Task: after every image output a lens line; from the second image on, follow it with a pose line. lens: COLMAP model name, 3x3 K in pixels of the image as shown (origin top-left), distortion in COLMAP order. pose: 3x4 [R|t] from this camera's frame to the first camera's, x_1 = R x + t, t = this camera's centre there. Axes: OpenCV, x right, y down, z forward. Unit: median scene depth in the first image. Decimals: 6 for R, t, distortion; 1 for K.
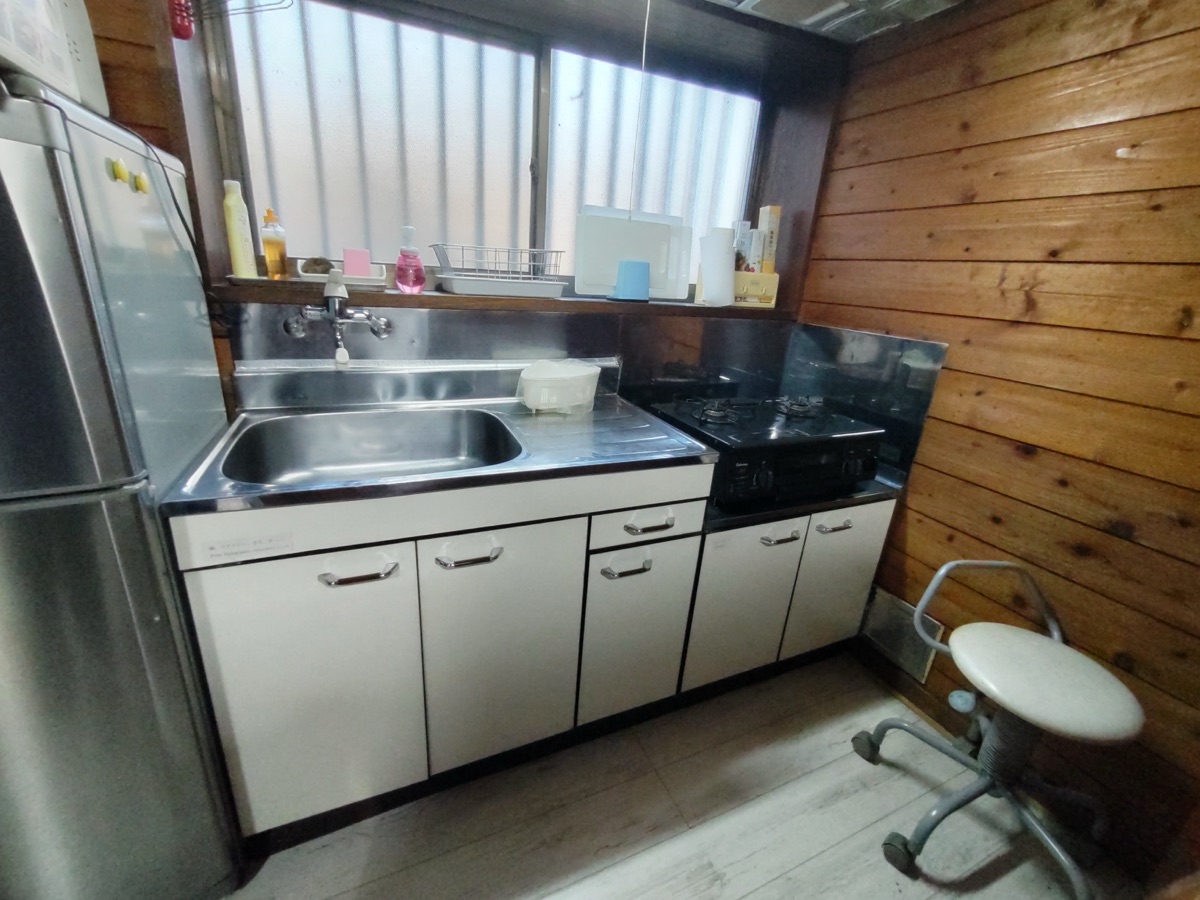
lens RADIAL K [[506.7, 0, 594.0], [0, 506.7, 446.0], [0, 0, 1]] dist [0.001625, -0.000473]
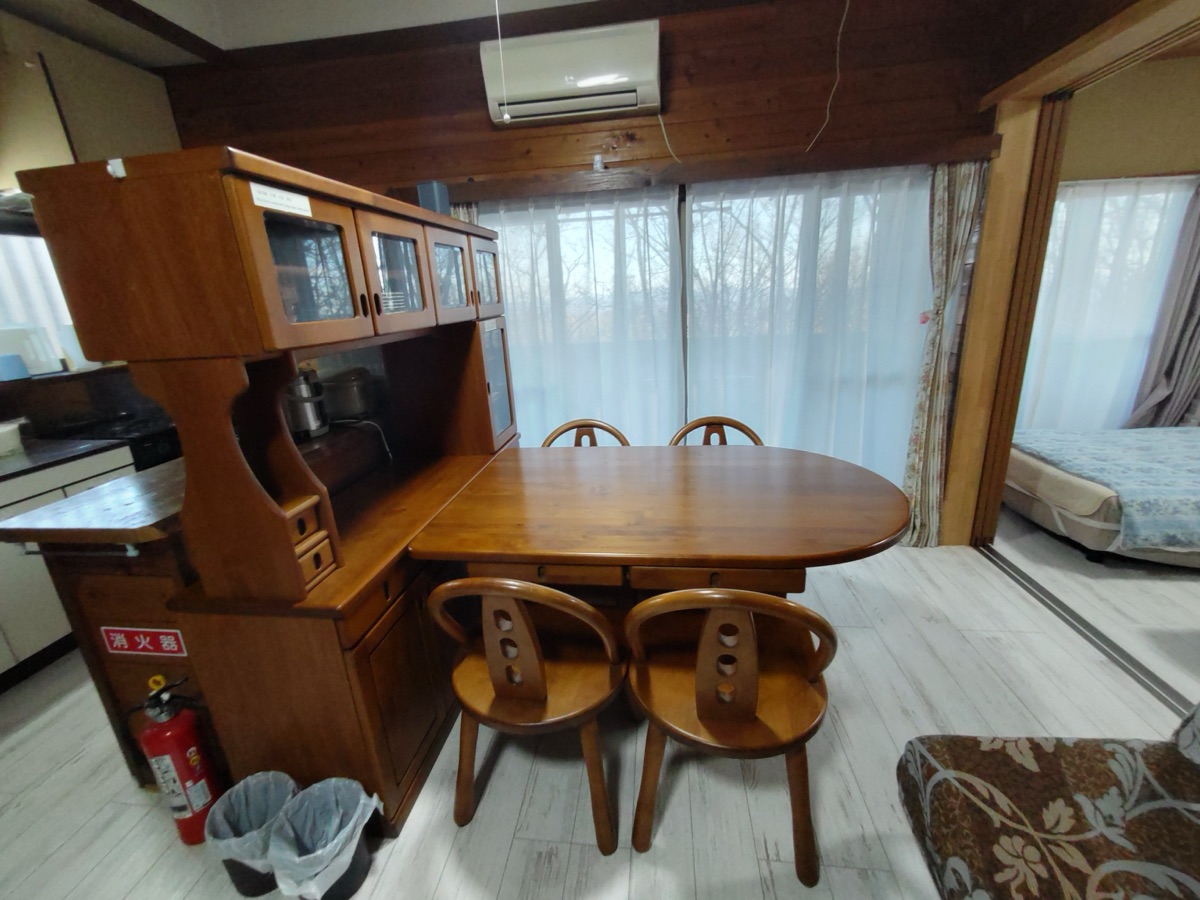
lens RADIAL K [[506.7, 0, 589.7], [0, 506.7, 445.0], [0, 0, 1]] dist [0.001625, -0.000473]
pose [[0.518571, -0.331443, 0.788181, -0.339869], [0.363221, 0.919896, 0.147856, 0.333408], [-0.774051, 0.209610, 0.597418, -1.380978]]
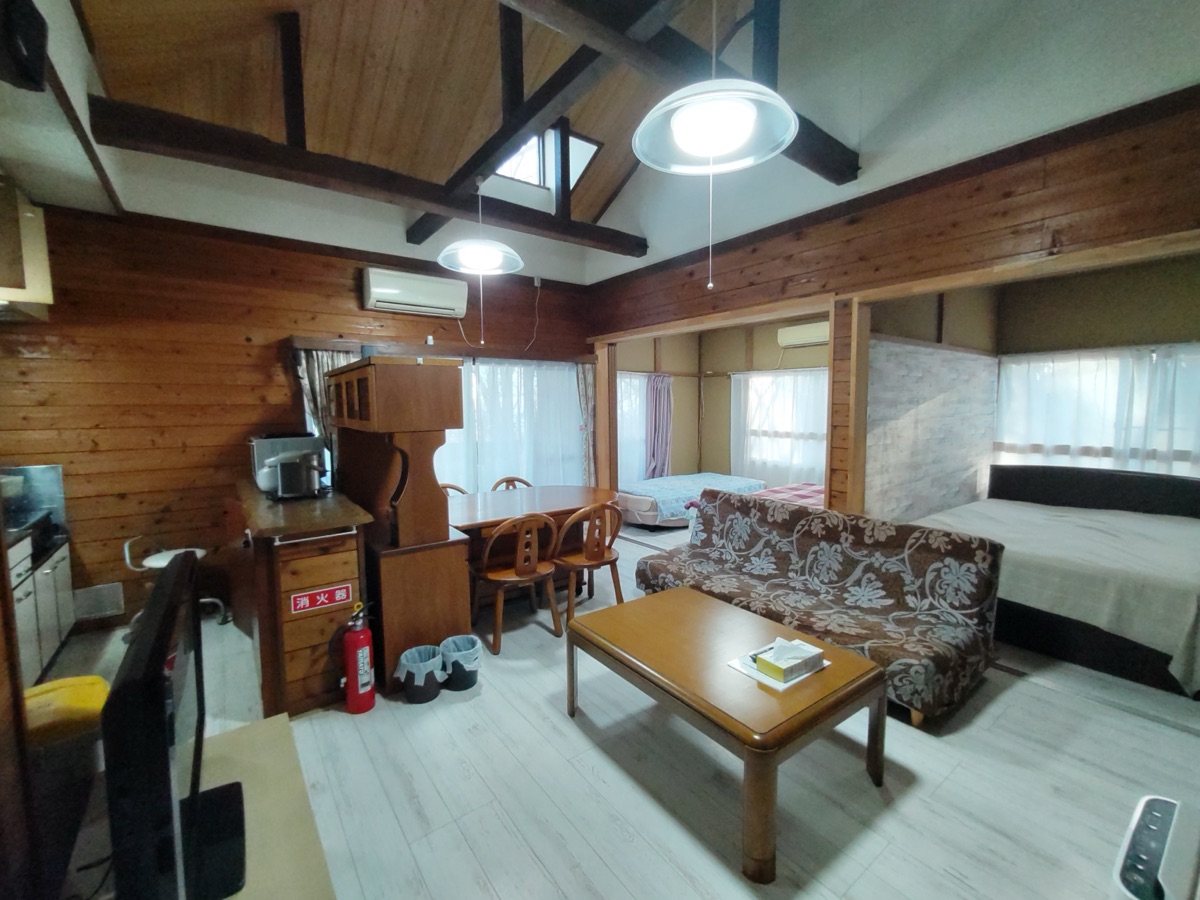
lens RADIAL K [[506.7, 0, 590.6], [0, 506.7, 442.9], [0, 0, 1]] dist [0.001625, -0.000473]
pose [[-0.209574, -0.137251, 0.968112, -1.842953], [0.314951, 0.927856, 0.199724, -0.008713], [-0.925681, 0.346765, -0.151227, -0.796930]]
